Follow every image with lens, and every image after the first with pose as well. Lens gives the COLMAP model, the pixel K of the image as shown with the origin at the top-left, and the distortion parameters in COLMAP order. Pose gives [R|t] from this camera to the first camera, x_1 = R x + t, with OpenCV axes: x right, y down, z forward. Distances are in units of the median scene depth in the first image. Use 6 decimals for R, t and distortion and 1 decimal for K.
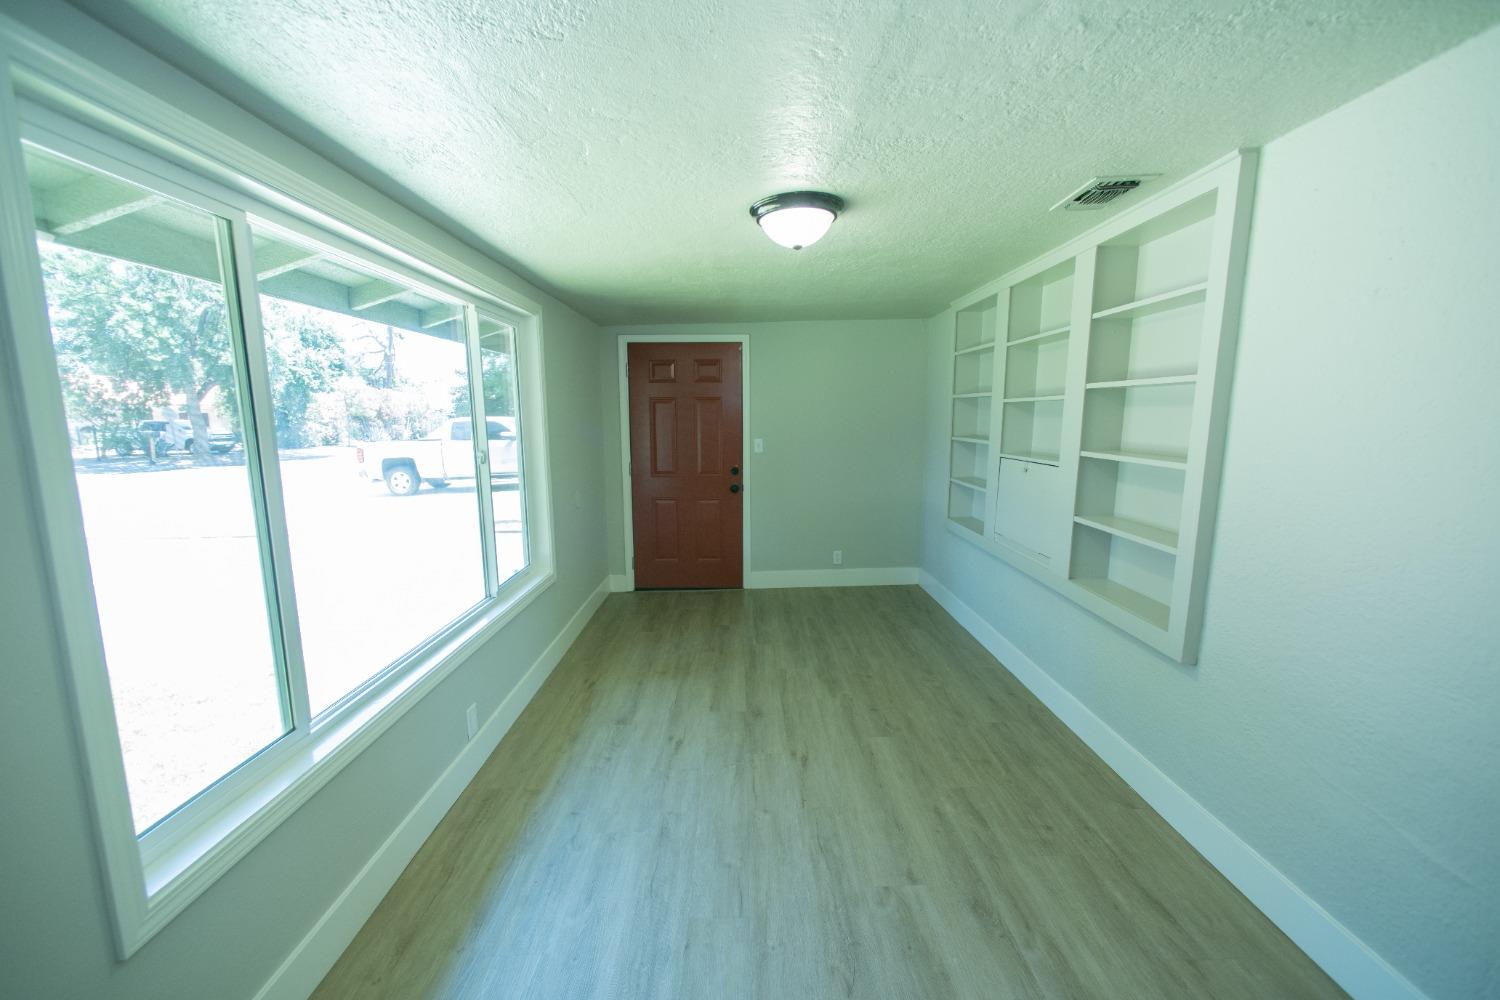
lens RADIAL K [[592.5, 0, 747.9], [0, 592.5, 502.1], [0, 0, 1]] dist [0.004226, -0.000507]
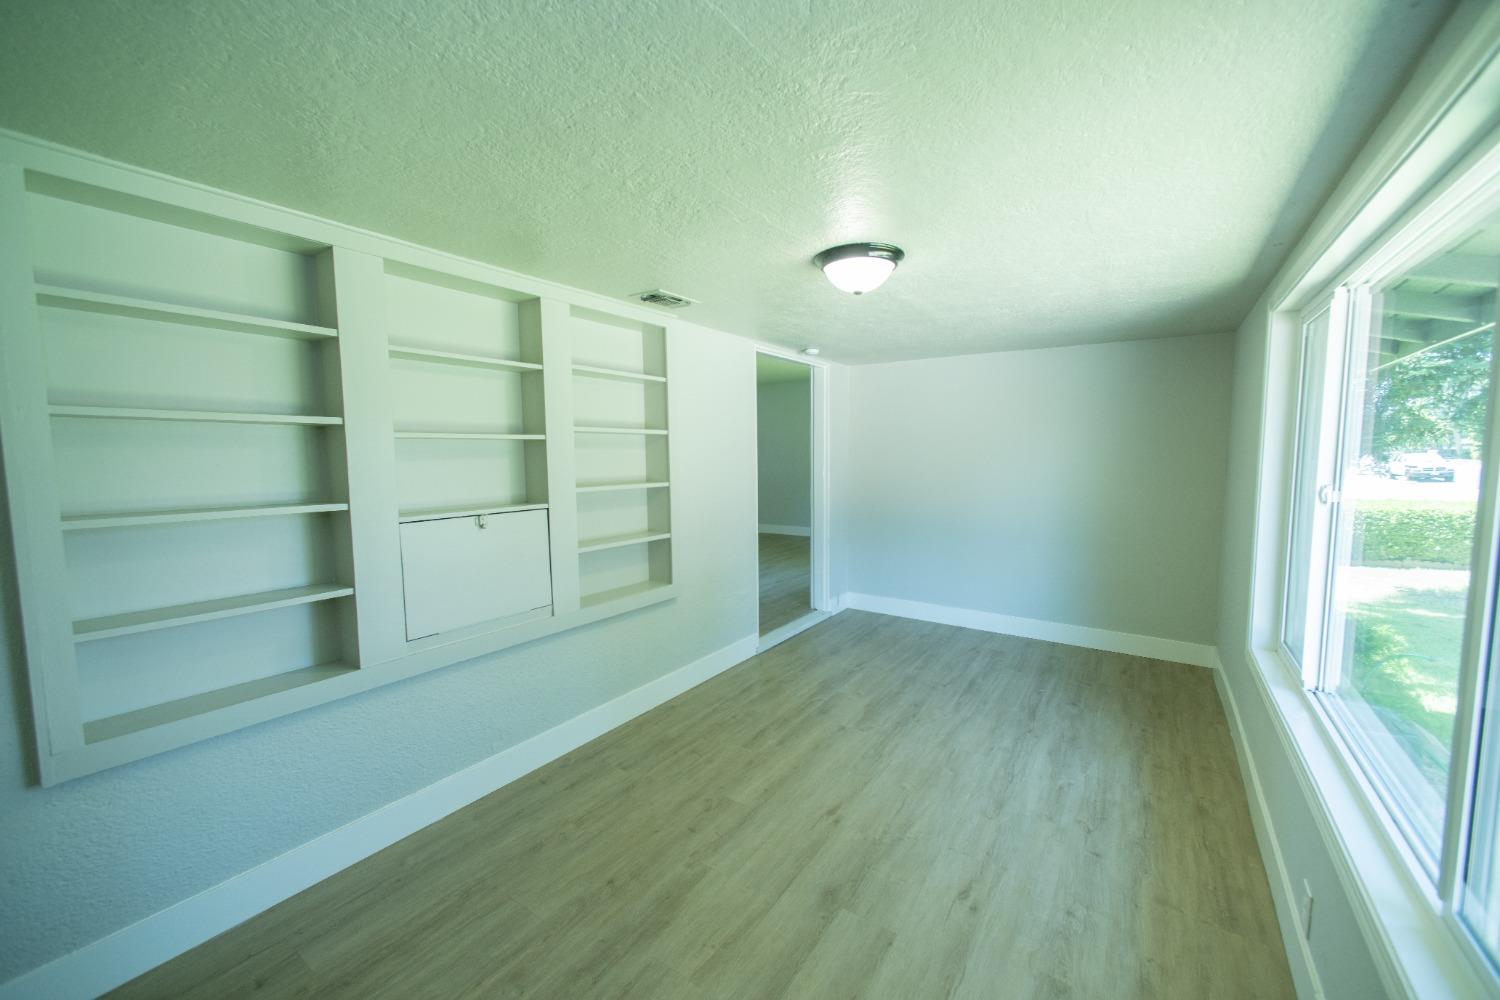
lens RADIAL K [[592.5, 0, 748.2], [0, 592.5, 505.1], [0, 0, 1]] dist [0.004226, -0.000507]
pose [[-0.821833, -0.031892, 0.568836, -0.313749], [0.101436, 0.974289, 0.201174, -0.240136], [-0.560626, 0.223032, -0.797468, 1.711400]]
